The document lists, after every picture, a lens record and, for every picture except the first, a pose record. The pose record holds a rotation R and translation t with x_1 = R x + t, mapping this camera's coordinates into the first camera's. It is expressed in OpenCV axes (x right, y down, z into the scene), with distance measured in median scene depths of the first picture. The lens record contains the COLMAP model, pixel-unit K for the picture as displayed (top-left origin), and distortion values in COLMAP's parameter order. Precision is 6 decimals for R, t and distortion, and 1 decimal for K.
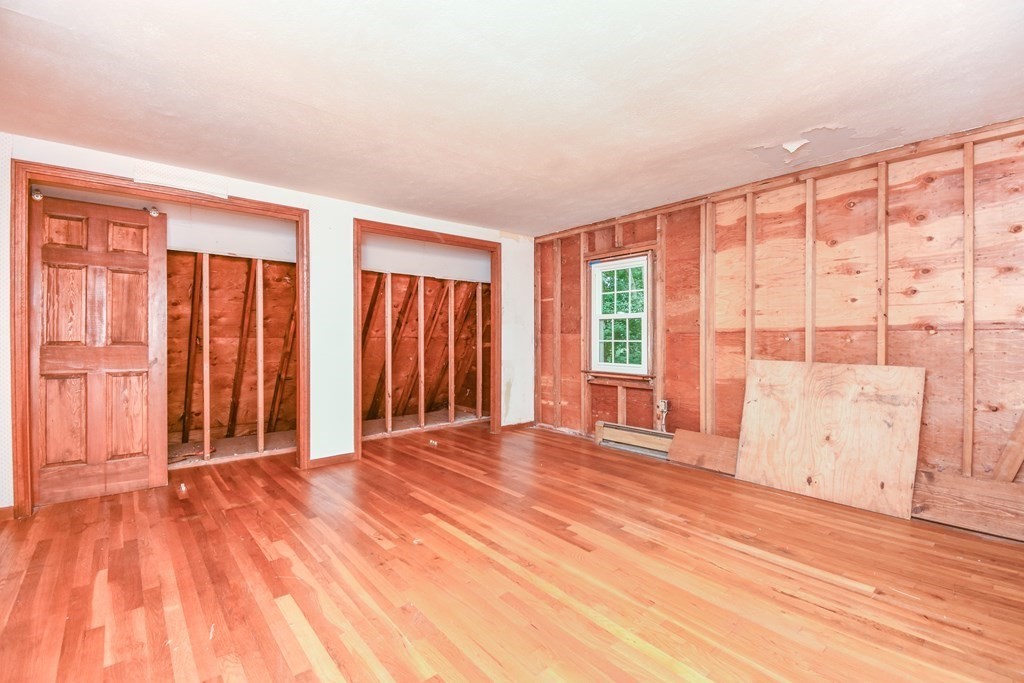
lens RADIAL K [[460.1, 0, 518.3], [0, 460.1, 338.0], [0, 0, 1]] dist [0.017305, -0.000876]
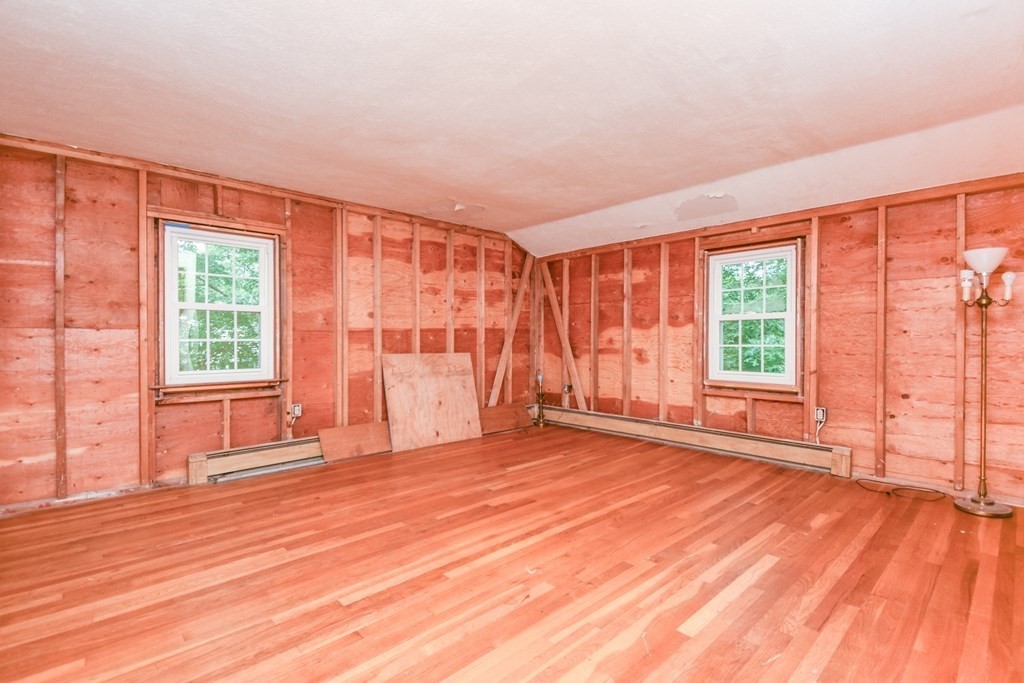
lens RADIAL K [[460.1, 0, 518.3], [0, 460.1, 338.0], [0, 0, 1]] dist [0.017305, -0.000876]
pose [[-0.046856, -0.004286, 0.998892, -0.728678], [-0.001485, 0.999990, 0.004221, -0.001421], [-0.998901, -0.001286, -0.046861, 0.710117]]
